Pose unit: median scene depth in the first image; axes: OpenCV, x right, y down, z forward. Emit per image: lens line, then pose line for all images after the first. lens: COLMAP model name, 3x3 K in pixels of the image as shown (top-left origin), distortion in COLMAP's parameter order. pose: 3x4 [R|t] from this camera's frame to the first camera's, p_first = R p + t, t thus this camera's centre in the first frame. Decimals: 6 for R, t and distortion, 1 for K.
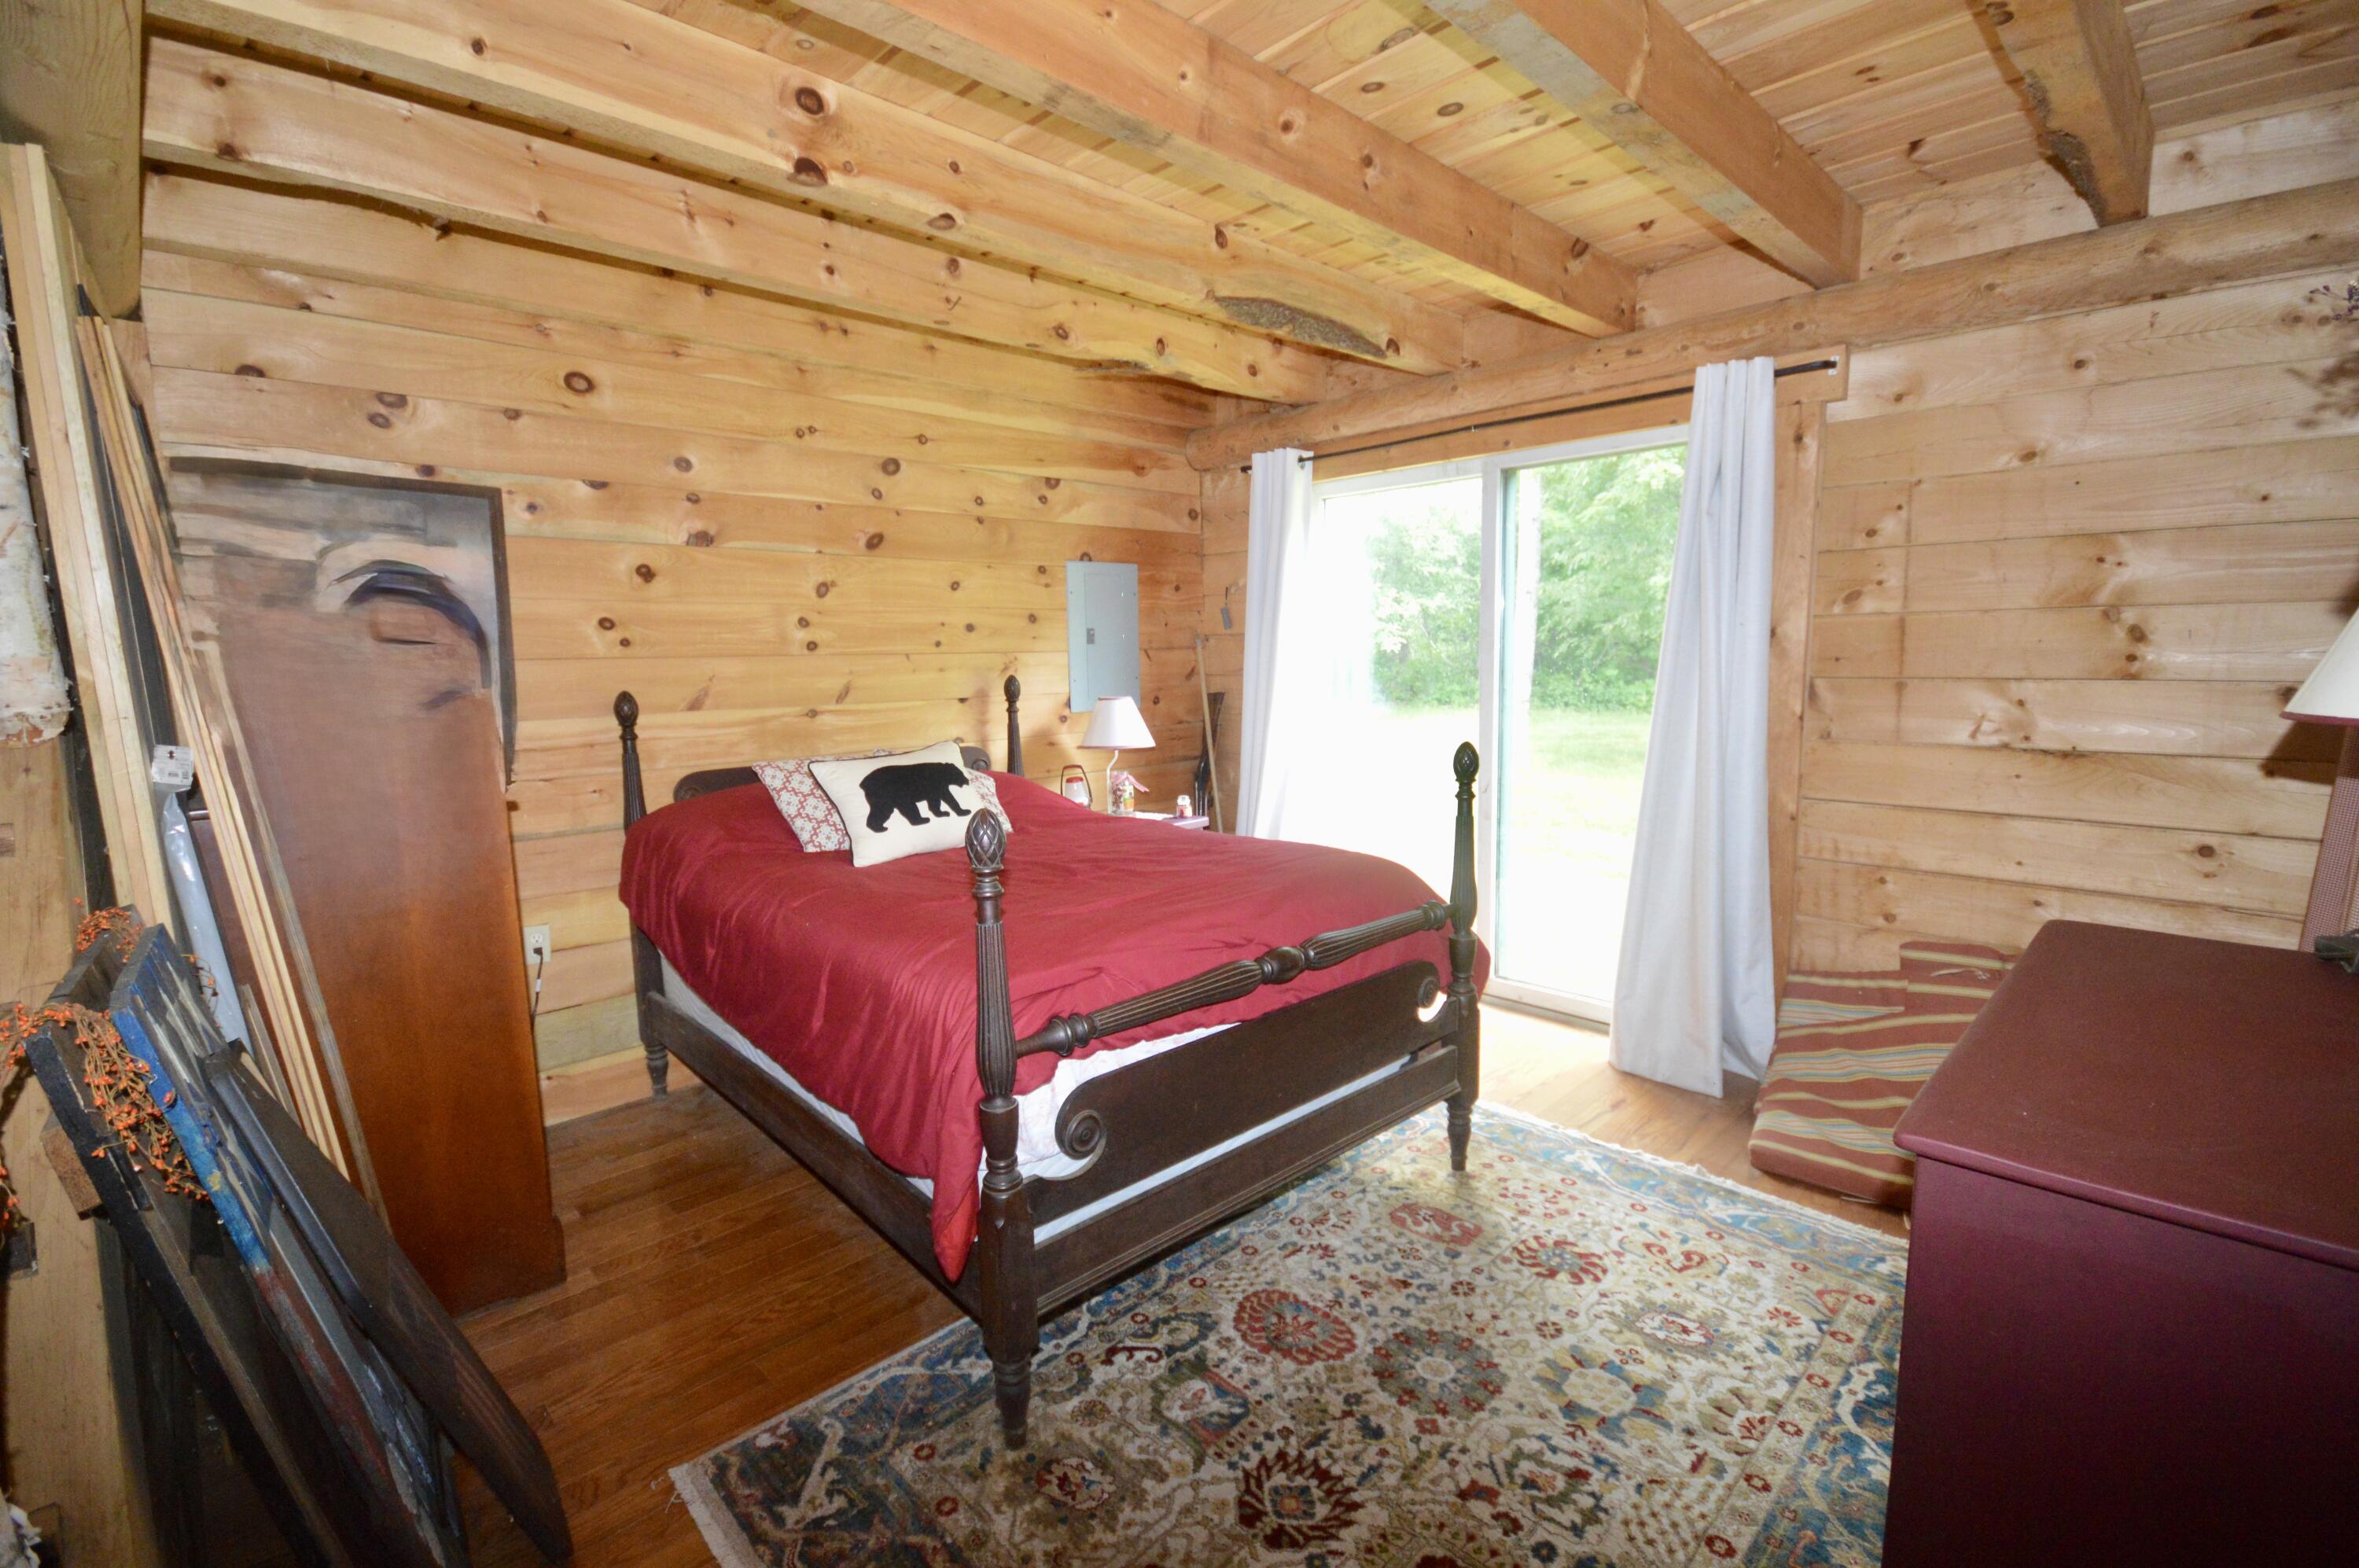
lens RADIAL K [[1037.8, 0, 1174.4], [0, 1037.8, 787.4], [0, 0, 1]] dist [0.000109, -0.000509]
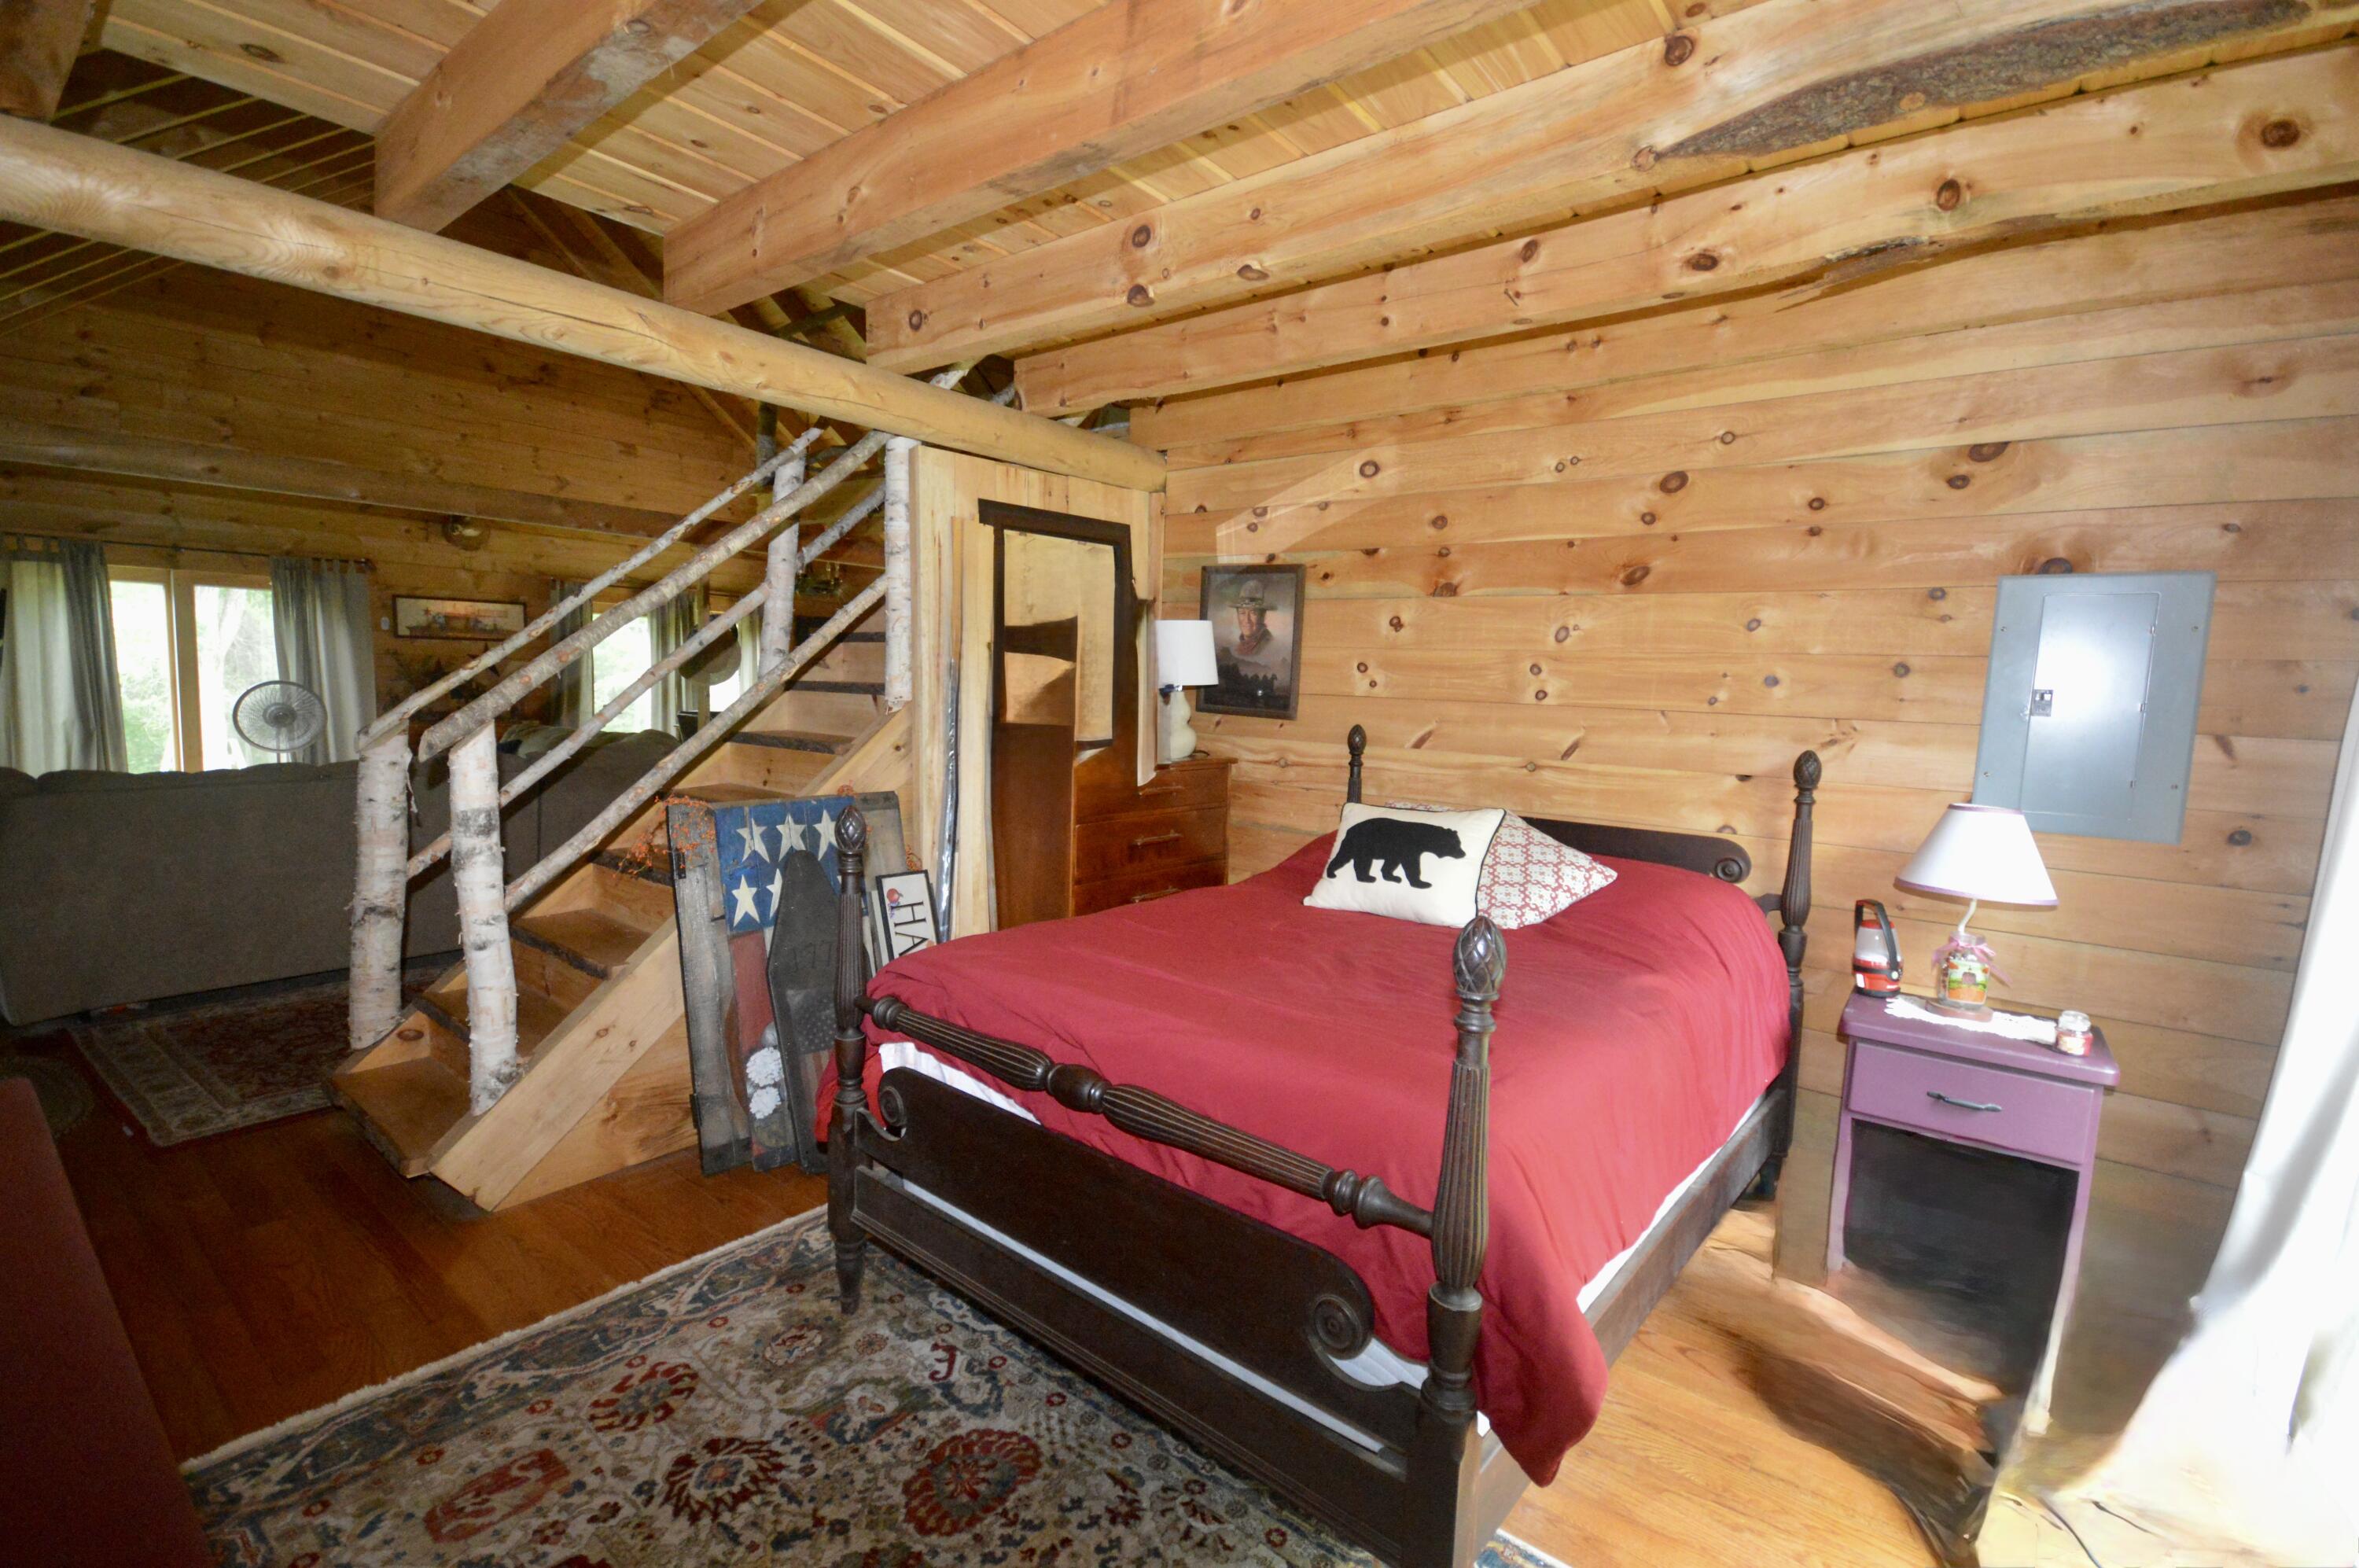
lens RADIAL K [[1037.8, 0, 1171.8], [0, 1037.8, 789.0], [0, 0, 1]] dist [0.000109, -0.000509]
pose [[0.126224, 0.126072, -0.983958, 0.640935], [-0.168762, 0.980161, 0.103936, -0.113675], [0.977541, 0.152936, 0.144996, 0.667022]]
